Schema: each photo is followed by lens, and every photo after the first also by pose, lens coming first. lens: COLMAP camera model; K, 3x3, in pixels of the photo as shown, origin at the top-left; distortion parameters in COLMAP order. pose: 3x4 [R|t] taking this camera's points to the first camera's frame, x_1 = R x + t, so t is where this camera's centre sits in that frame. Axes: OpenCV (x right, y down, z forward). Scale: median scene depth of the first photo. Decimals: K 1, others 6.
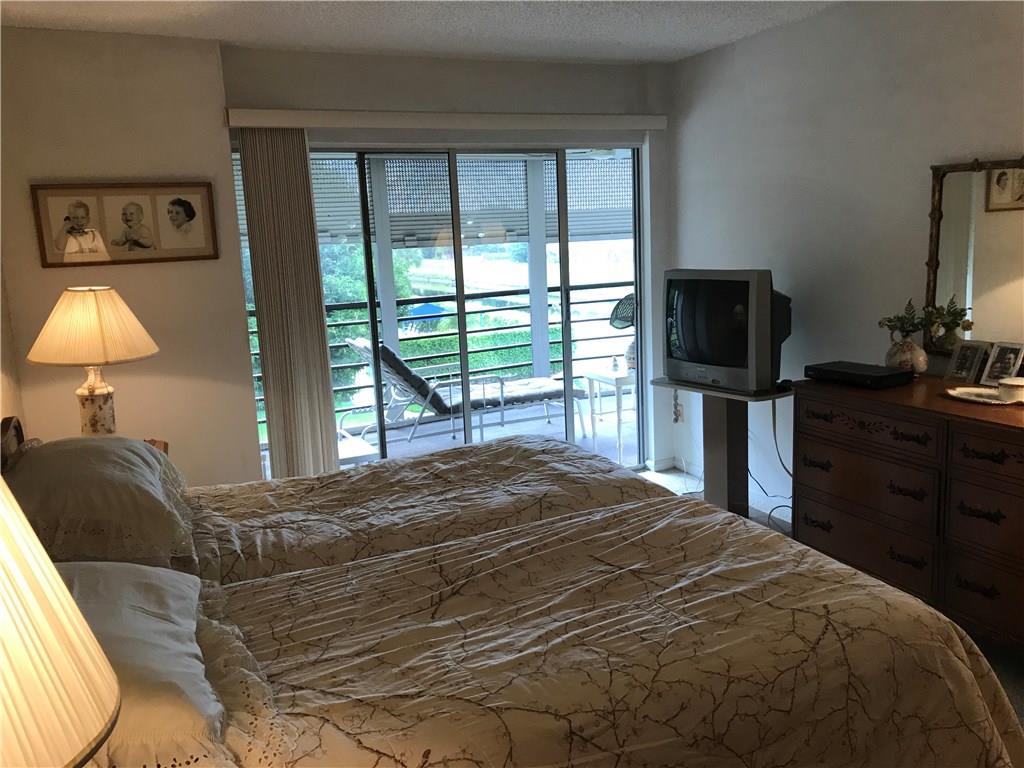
lens RADIAL K [[839.1, 0, 512.0], [0, 839.1, 384.0], [0, 0, 1]] dist [-0.010703, -0.006581]
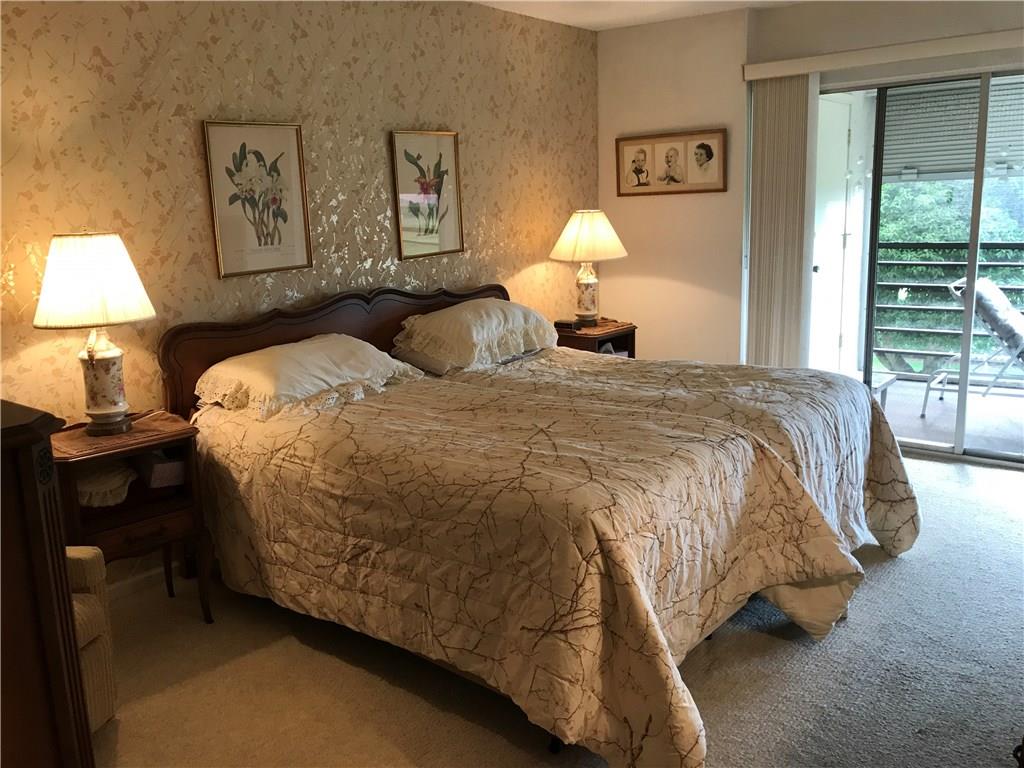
lens RADIAL K [[834.9, 0, 510.1], [0, 834.9, 368.8], [0, 0, 1]] dist [0.051372, -0.089413]
pose [[0.460666, 0.198254, -0.865148, 0.650553], [-0.134738, 0.979058, 0.152613, -0.039992], [0.877287, 0.046265, 0.477732, 0.144811]]
